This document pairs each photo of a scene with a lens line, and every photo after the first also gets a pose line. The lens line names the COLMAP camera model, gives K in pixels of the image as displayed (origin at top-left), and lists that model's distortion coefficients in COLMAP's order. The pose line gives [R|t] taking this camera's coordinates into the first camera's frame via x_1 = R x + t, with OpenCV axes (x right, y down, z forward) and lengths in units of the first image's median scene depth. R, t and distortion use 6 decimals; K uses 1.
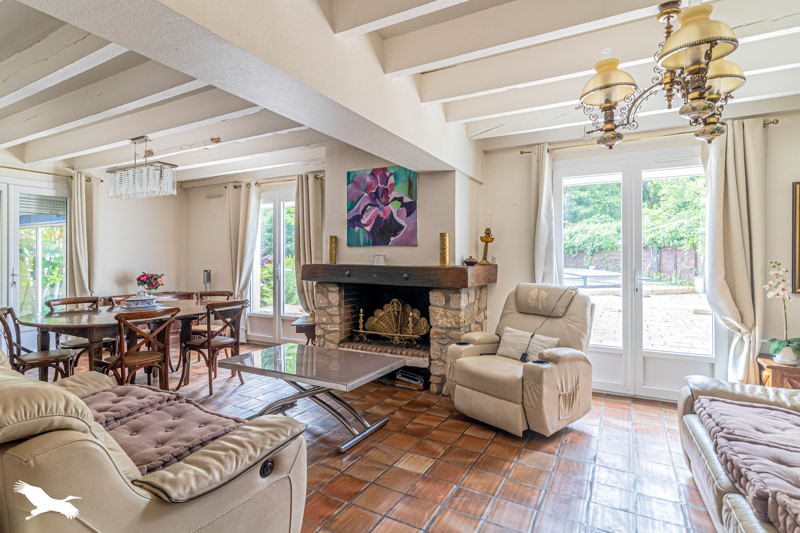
lens RADIAL K [[396.7, 0, 403.1], [0, 396.7, 259.3], [0, 0, 1]] dist [0.001422, 0.000416]
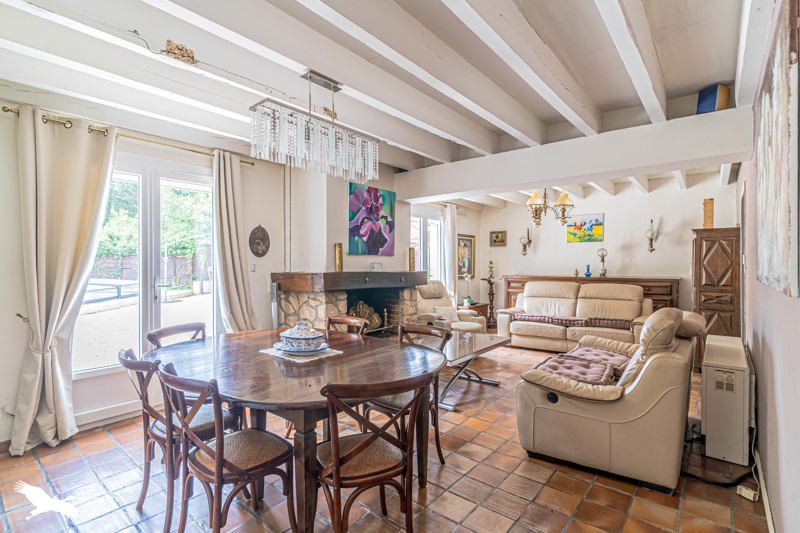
lens RADIAL K [[396.7, 0, 403.0], [0, 396.7, 268.9], [0, 0, 1]] dist [0.001422, 0.000416]
pose [[0.179143, -0.011762, 0.983753, -1.152959], [0.006964, 0.999919, 0.010687, -0.005066], [-0.983798, 0.004937, 0.179210, 0.690154]]
